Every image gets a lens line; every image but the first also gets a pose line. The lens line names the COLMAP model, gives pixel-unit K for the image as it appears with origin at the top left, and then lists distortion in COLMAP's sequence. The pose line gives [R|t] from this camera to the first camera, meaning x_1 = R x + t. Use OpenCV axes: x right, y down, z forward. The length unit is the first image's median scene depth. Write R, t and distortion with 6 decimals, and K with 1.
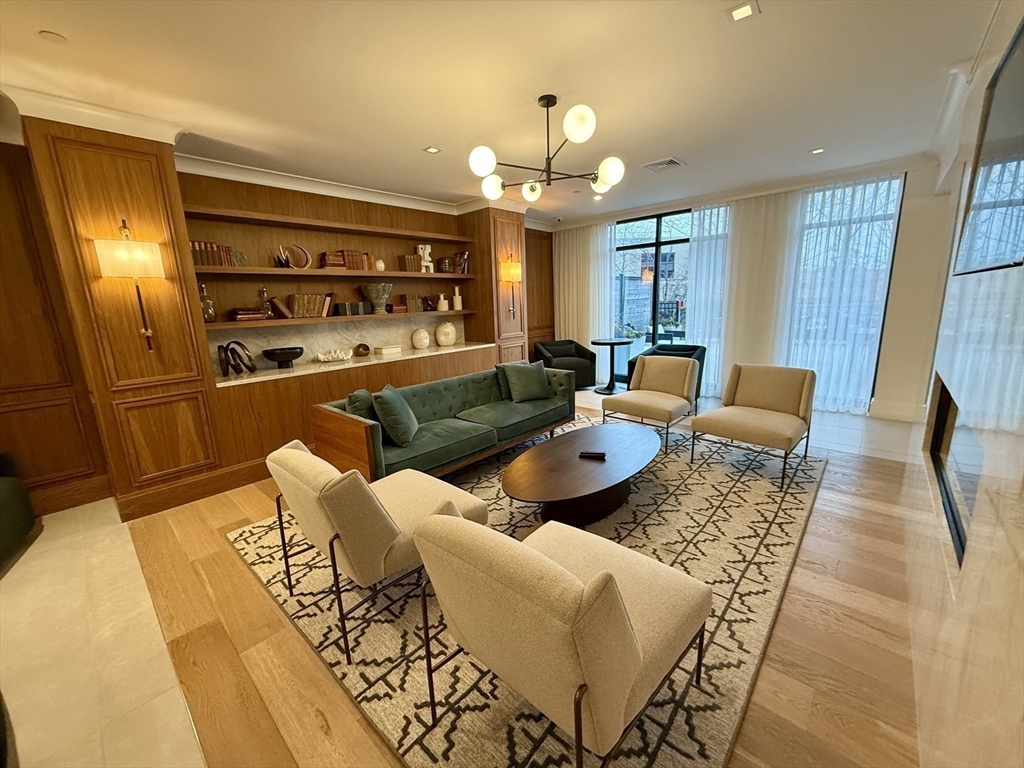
lens RADIAL K [[410.8, 0, 515.6], [0, 410.8, 385.1], [0, 0, 1]] dist [0.001384, 0.000681]
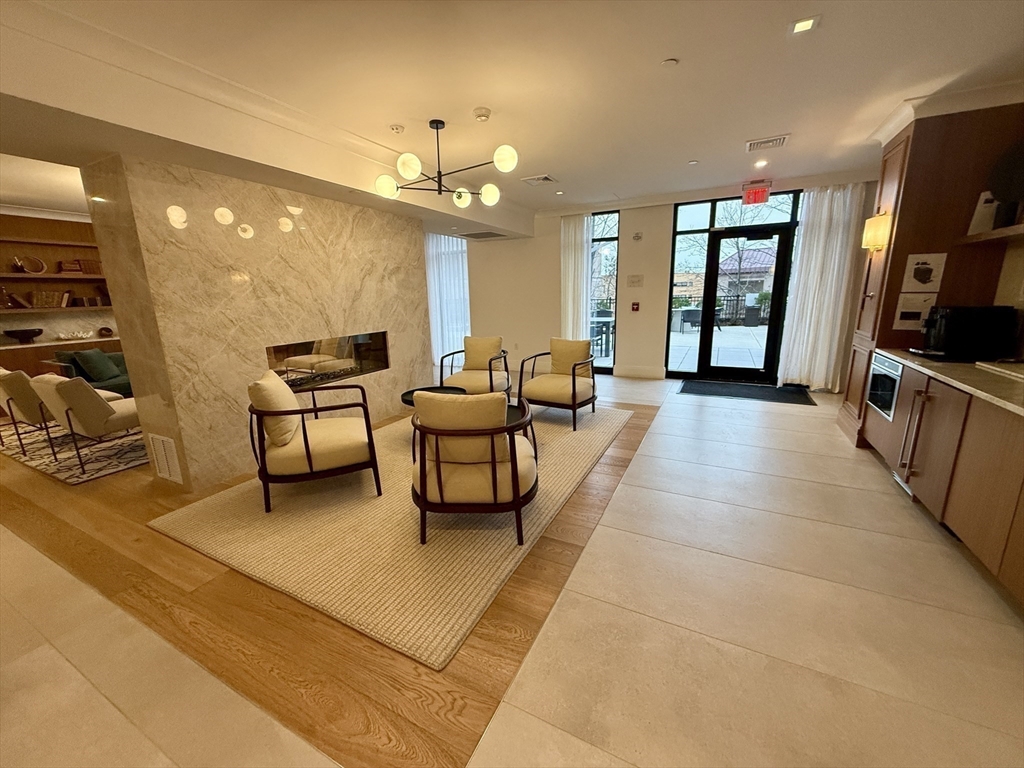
lens RADIAL K [[410.8, 0, 512.6], [0, 410.8, 384.8], [0, 0, 1]] dist [0.001384, 0.000681]
pose [[0.968504, -0.040658, 0.245658, 0.932445], [0.036898, 0.999121, 0.019891, 0.176566], [-0.246250, -0.010200, 0.969153, -1.032211]]
